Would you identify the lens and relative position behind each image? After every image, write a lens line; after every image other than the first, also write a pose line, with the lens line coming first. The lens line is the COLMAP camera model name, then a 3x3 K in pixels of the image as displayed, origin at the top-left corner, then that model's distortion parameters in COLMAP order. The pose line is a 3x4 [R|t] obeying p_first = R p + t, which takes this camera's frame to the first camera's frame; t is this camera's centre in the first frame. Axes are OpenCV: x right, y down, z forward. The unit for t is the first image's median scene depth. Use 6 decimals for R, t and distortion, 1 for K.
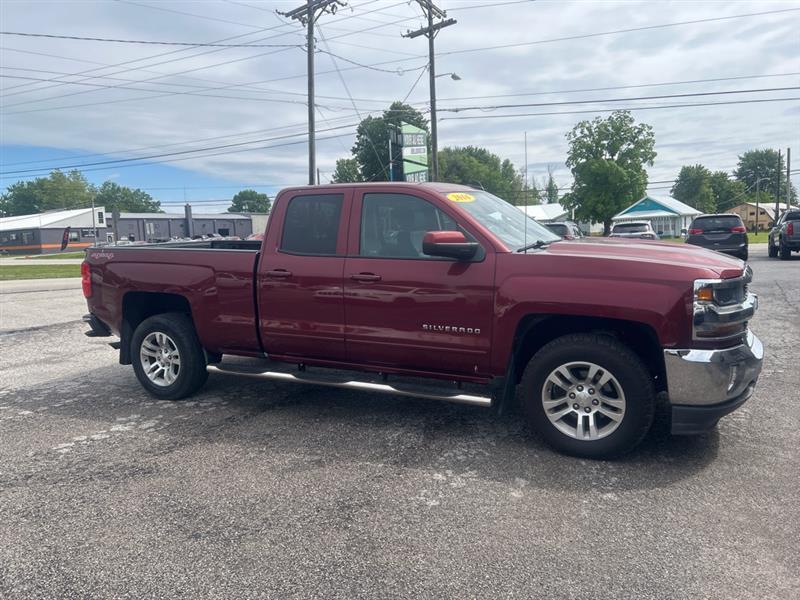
lens RADIAL K [[599.3, 0, 388.5], [0, 599.3, 299.8], [0, 0, 1]] dist [0.048040, -0.047614]
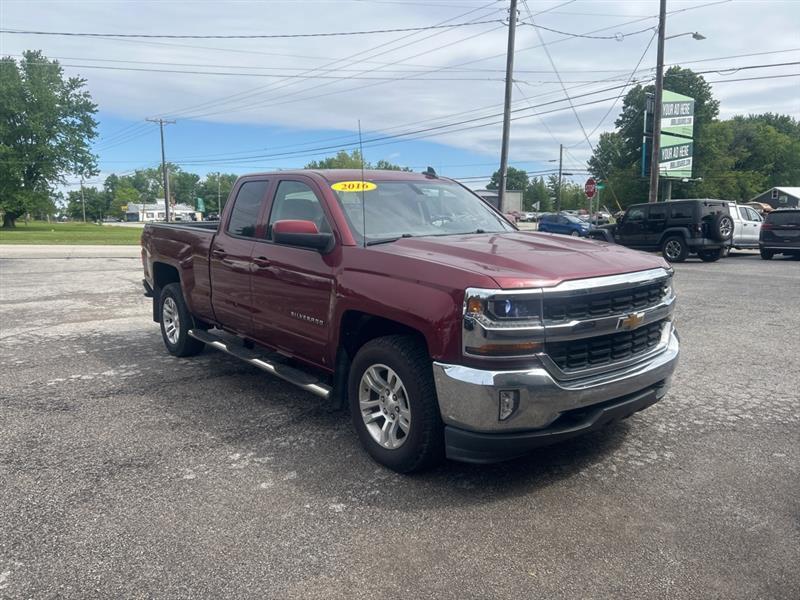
lens RADIAL K [[599.3, 0, 392.9], [0, 599.3, 296.5], [0, 0, 1]] dist [0.048040, -0.047614]
pose [[0.912832, 0.083103, -0.399790, 0.119827], [-0.070230, 0.996434, 0.046772, -0.008419], [0.402251, -0.014618, 0.915413, 0.025240]]
